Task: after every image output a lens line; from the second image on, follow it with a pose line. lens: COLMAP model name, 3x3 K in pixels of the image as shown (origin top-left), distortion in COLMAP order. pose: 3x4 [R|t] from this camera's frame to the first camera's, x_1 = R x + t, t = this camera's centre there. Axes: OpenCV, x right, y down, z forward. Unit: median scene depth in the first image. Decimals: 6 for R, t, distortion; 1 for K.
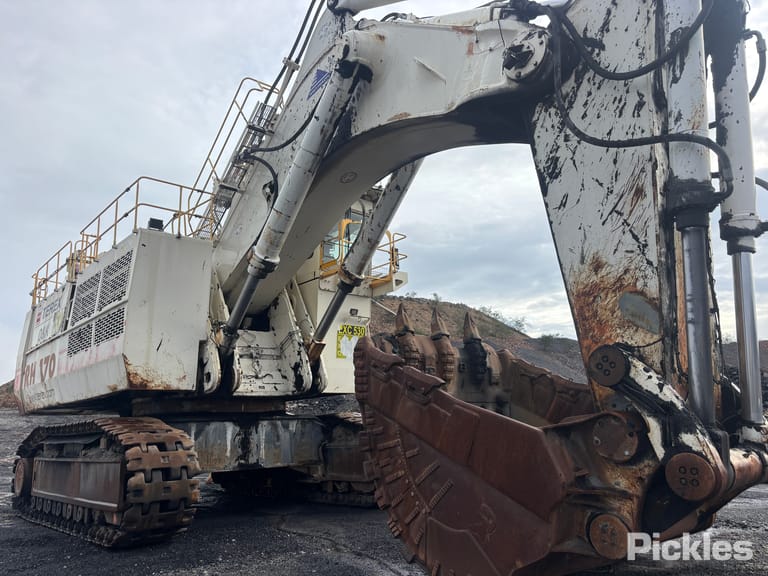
lens RADIAL K [[595.3, 0, 384.0], [0, 595.3, 288.0], [0, 0, 1]] dist [0.057628, -0.056393]
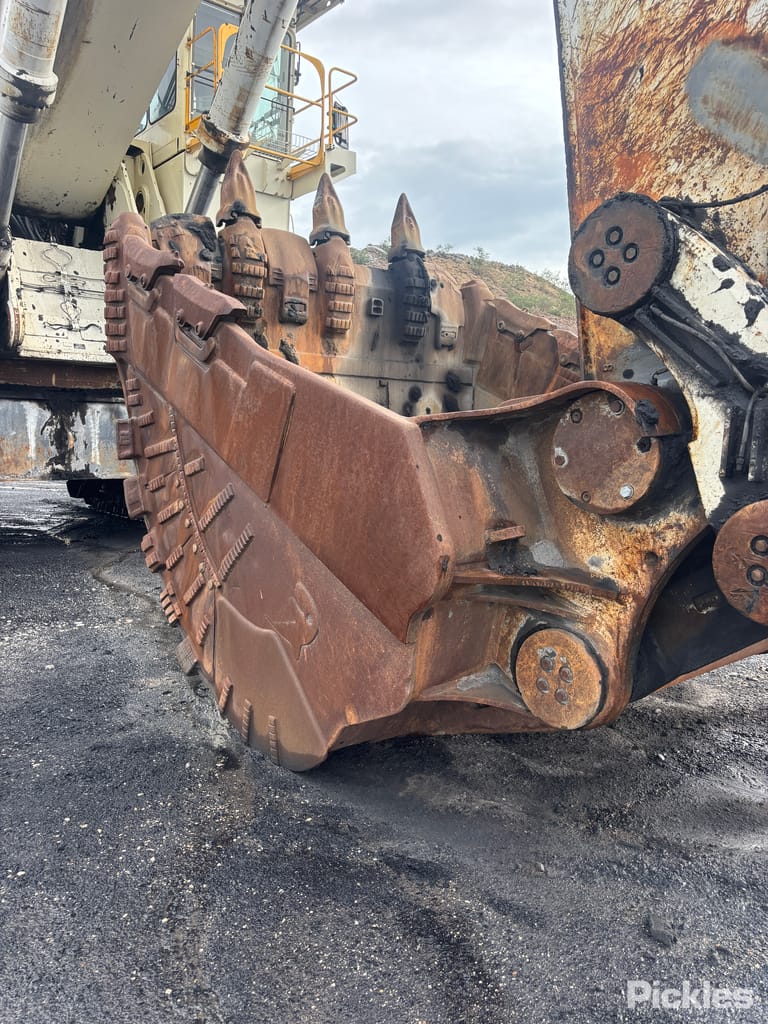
lens RADIAL K [[793.8, 0, 371.7], [0, 793.8, 517.2], [0, 0, 1]] dist [0.057628, -0.056393]
pose [[0.998000, 0.052106, -0.035797, 0.213893], [-0.037547, 0.944118, 0.327462, 0.106869], [0.050859, -0.325463, 0.944186, 0.416945]]
